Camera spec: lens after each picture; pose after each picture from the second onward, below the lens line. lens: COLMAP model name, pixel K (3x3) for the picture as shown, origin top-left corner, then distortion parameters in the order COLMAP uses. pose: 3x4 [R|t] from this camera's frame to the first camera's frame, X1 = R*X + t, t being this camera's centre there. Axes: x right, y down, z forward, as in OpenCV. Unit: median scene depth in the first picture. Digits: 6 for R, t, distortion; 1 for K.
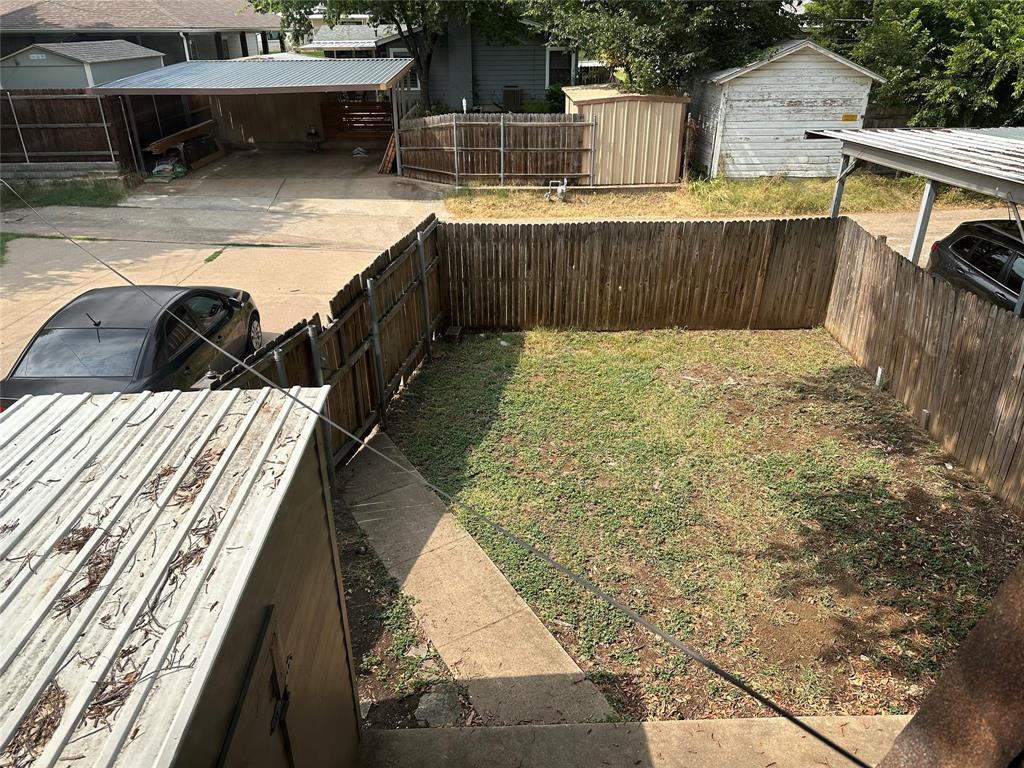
lens RADIAL K [[726.8, 0, 508.1], [0, 726.8, 377.3], [0, 0, 1]] dist [0.081364, -0.112755]
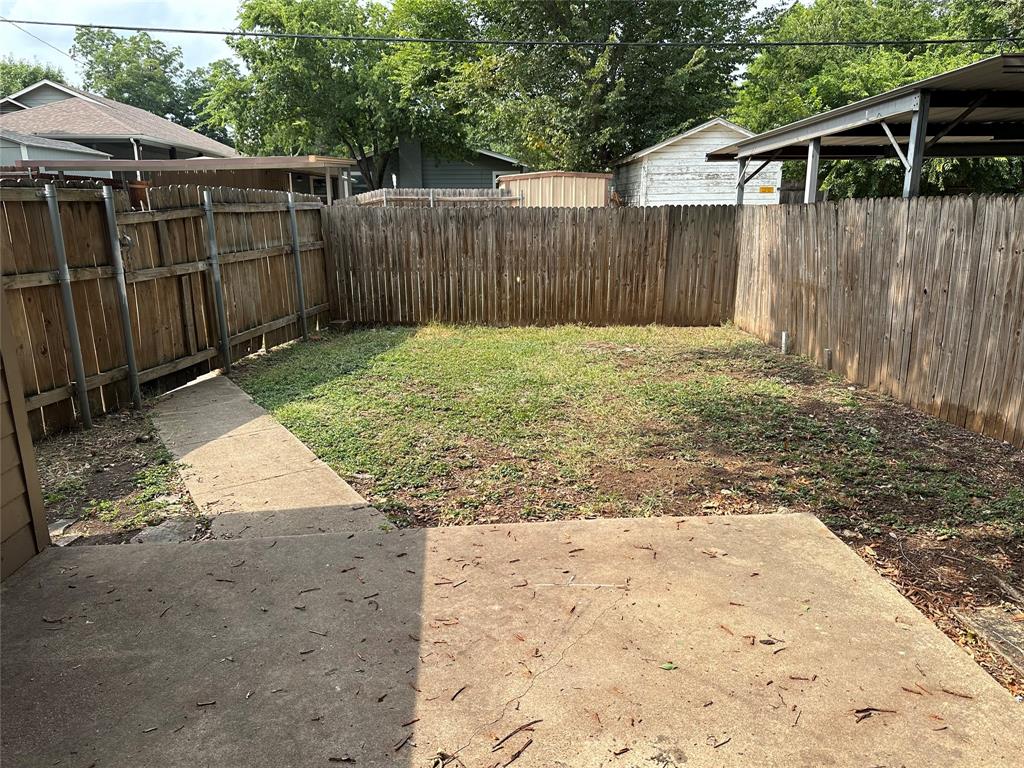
lens RADIAL K [[724.1, 0, 512.0], [0, 724.1, 384.0], [0, 0, 1]] dist [0.103631, -0.126538]
pose [[0.999472, -0.012166, 0.030129, 0.118897], [0.018541, 0.975017, -0.221355, 0.230255], [-0.026683, 0.221797, 0.974728, 0.102636]]
